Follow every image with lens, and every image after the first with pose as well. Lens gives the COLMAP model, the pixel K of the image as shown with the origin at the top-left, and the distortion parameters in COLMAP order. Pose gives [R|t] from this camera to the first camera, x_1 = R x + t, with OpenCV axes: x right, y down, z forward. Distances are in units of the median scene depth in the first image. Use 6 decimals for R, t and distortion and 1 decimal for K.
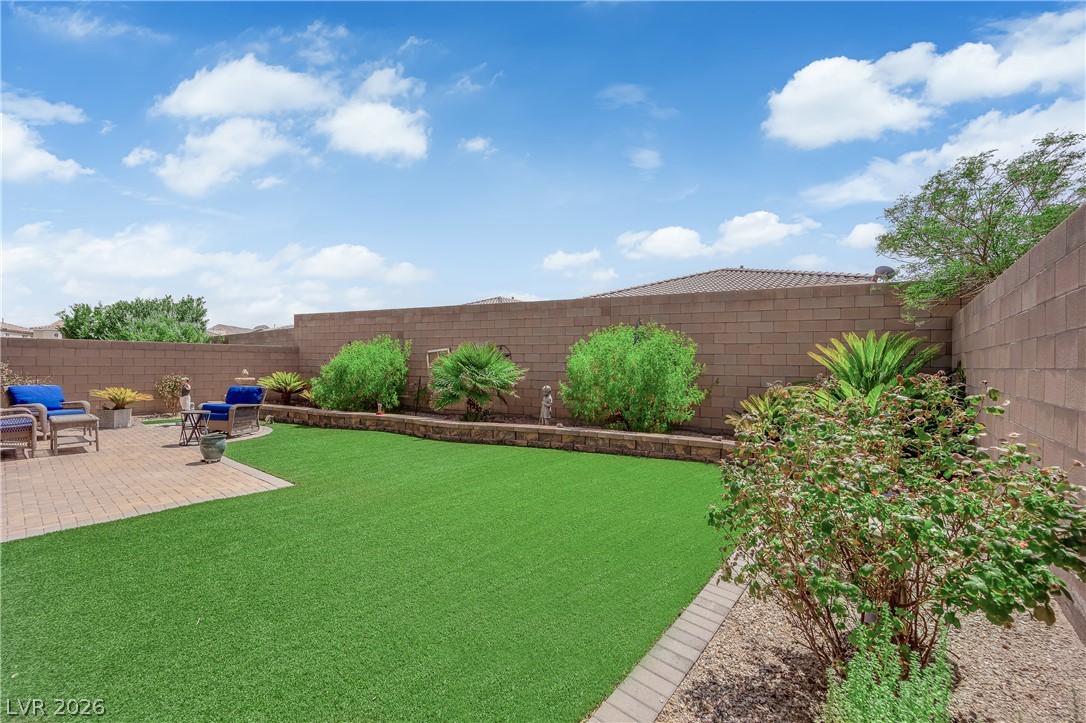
lens RADIAL K [[437.7, 0, 545.4], [0, 437.7, 362.9], [0, 0, 1]] dist [-0.008624, -0.003438]
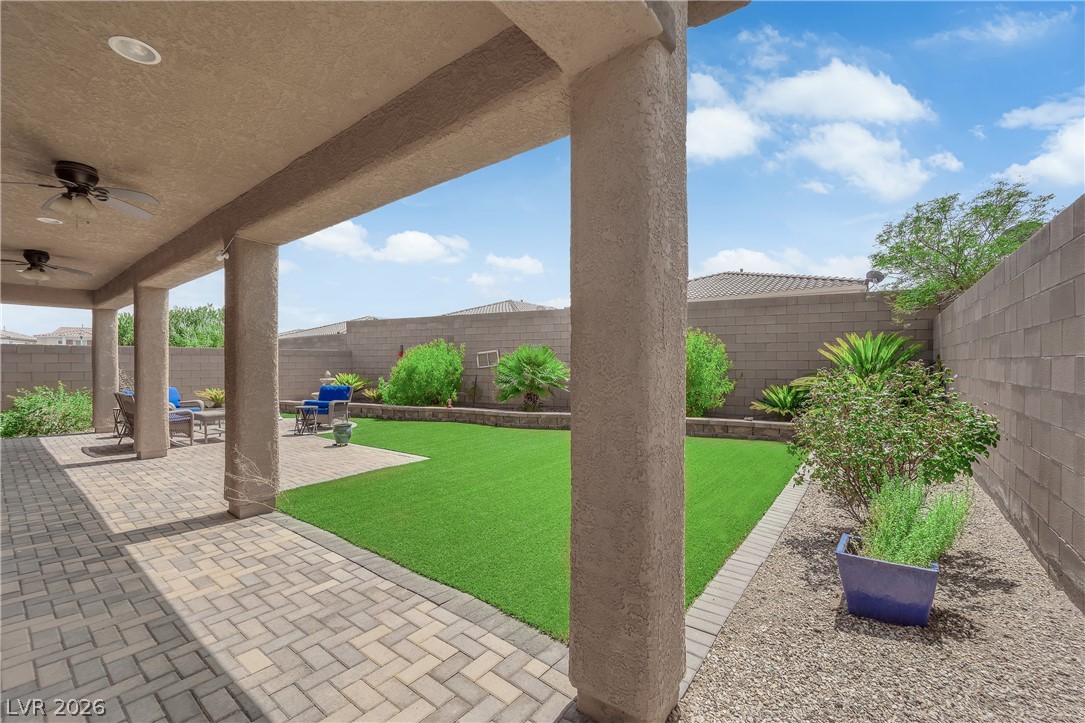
lens RADIAL K [[437.3, 0, 543.7], [0, 437.3, 361.3], [0, 0, 1]] dist [-0.008624, -0.003438]
pose [[0.999773, -0.014930, 0.015185, -0.173064], [0.014982, 0.999882, -0.003325, 0.001819], [-0.015133, 0.003552, 0.999879, -0.198125]]
